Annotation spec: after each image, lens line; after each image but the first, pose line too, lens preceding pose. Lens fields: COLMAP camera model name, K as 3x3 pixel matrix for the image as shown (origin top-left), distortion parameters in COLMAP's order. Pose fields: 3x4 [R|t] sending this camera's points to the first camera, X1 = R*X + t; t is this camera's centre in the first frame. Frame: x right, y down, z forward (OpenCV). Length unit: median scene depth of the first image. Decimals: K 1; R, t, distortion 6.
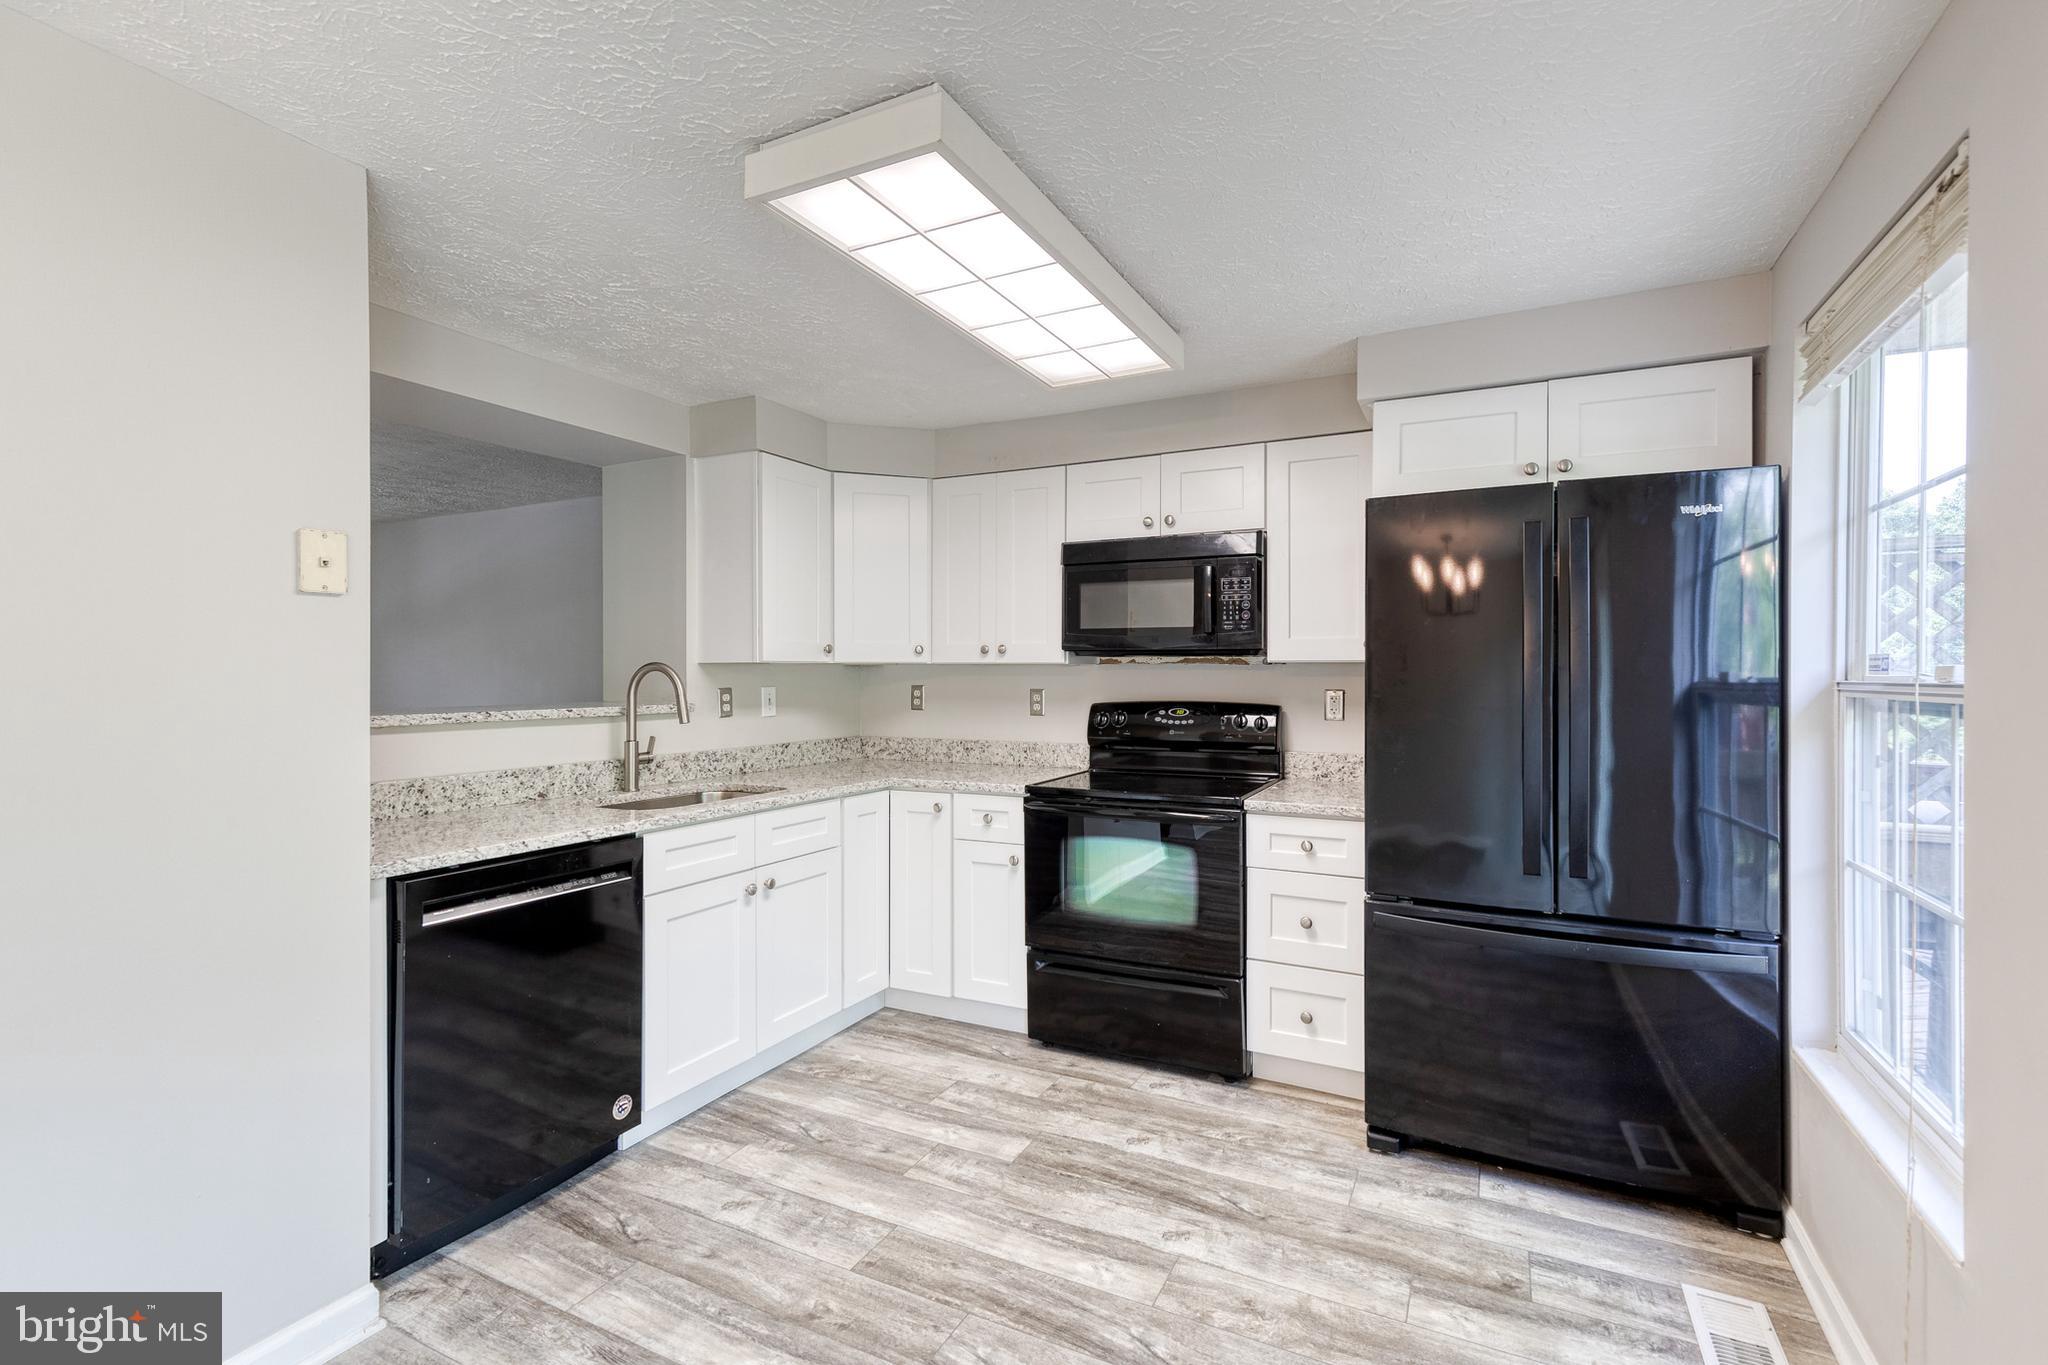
lens RADIAL K [[921.0, 0, 1041.3], [0, 921.0, 675.1], [0, 0, 1]] dist [0.012206, -0.000867]
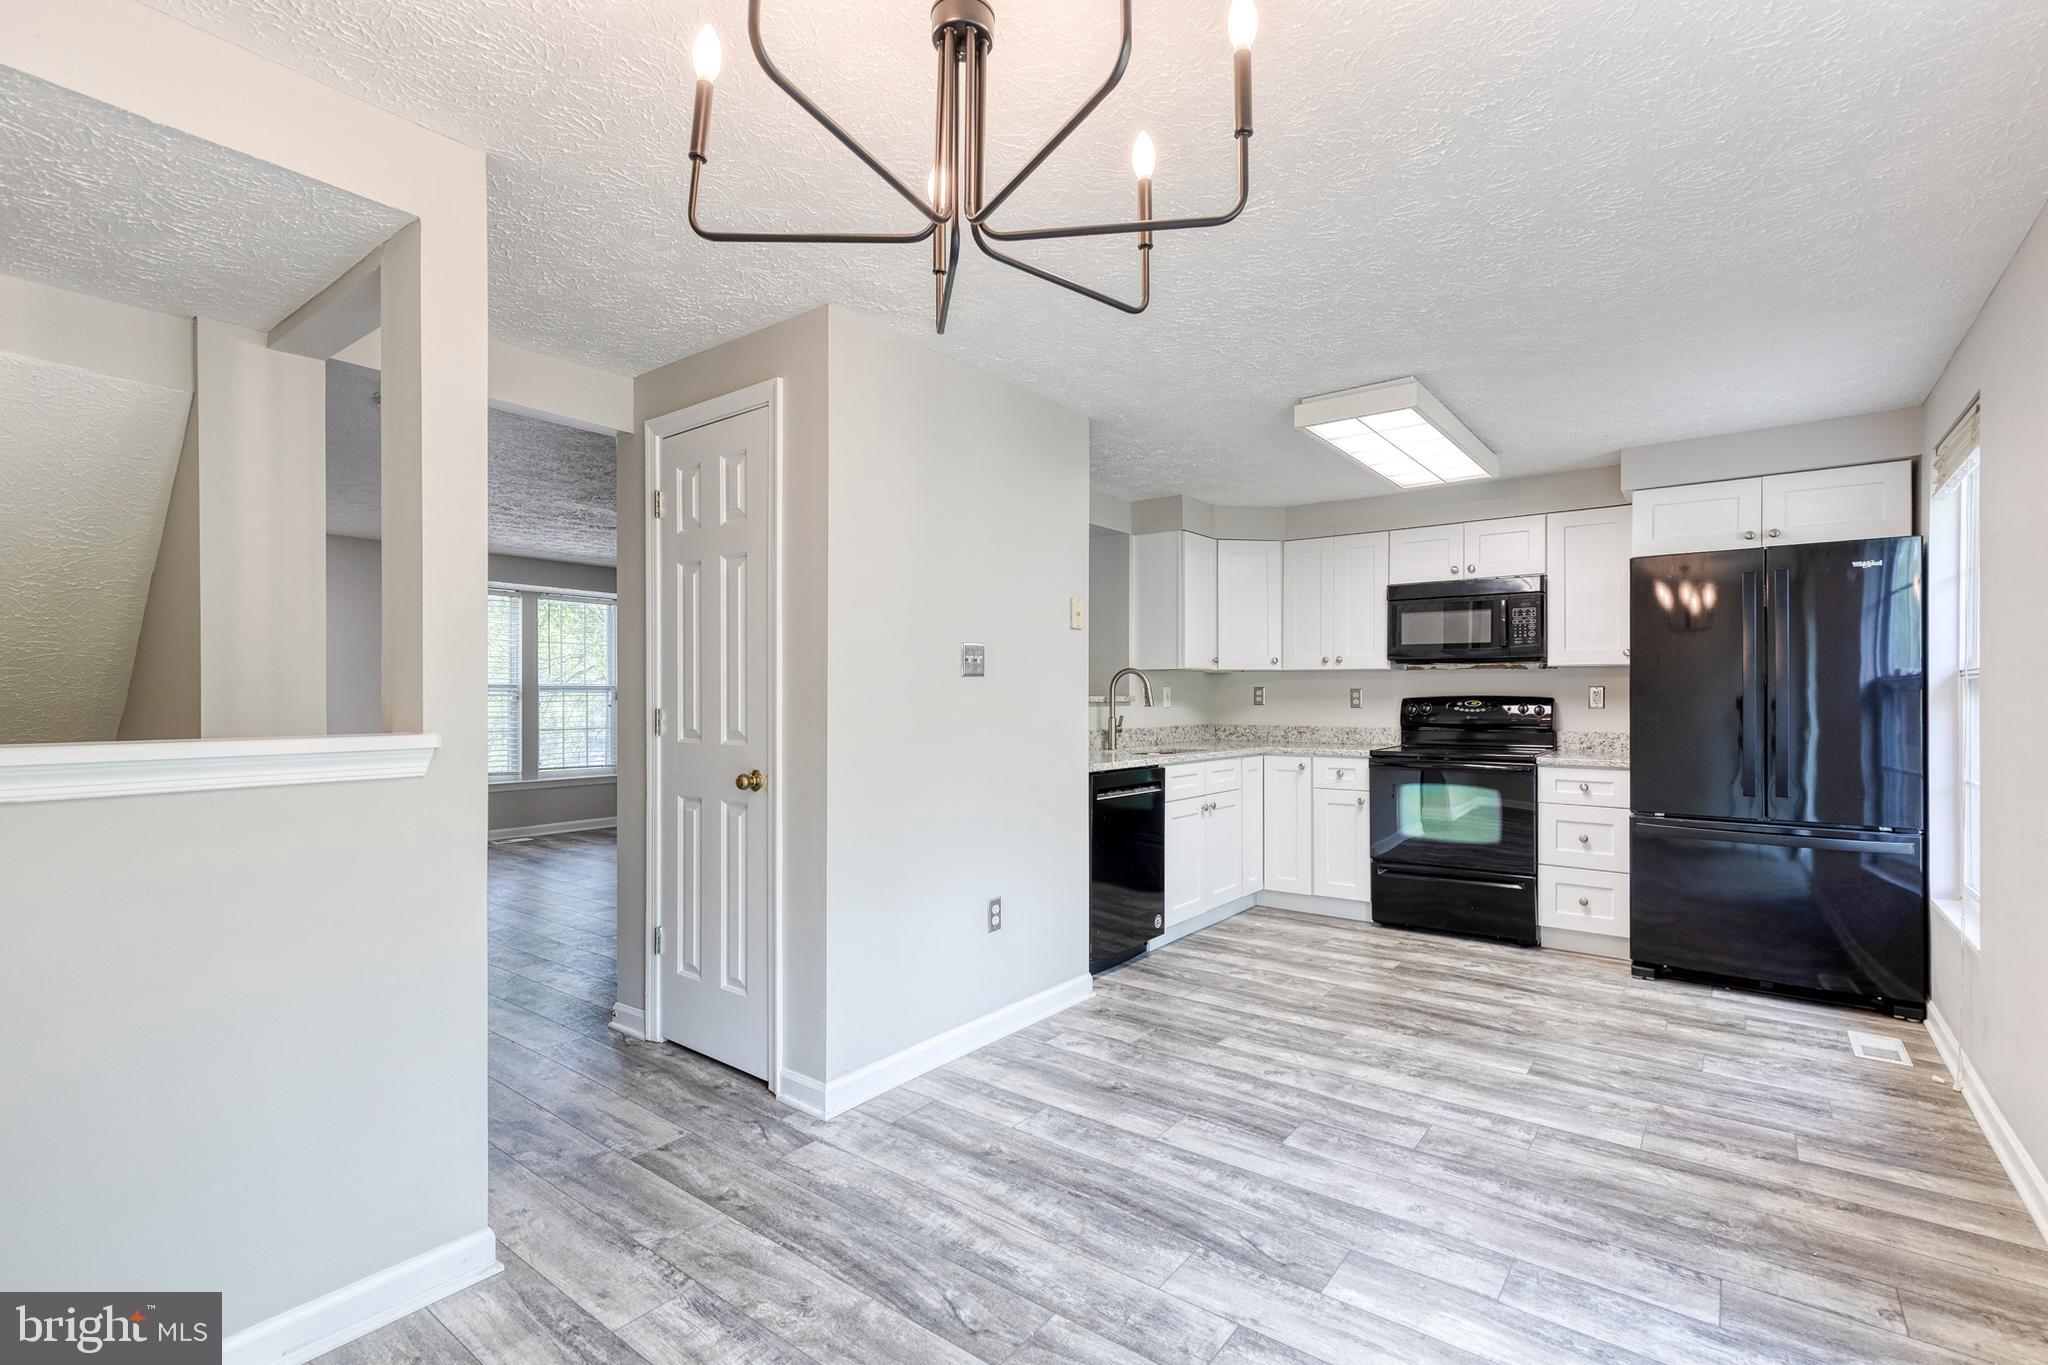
lens RADIAL K [[923.2, 0, 1037.4], [0, 923.2, 692.5], [0, 0, 1]] dist [0.010576, -0.002454]
pose [[0.982050, -0.000223, -0.188622, -0.276939], [-0.000719, 0.999988, -0.004925, 0.036282], [0.188621, 0.004972, 0.982037, -0.596878]]
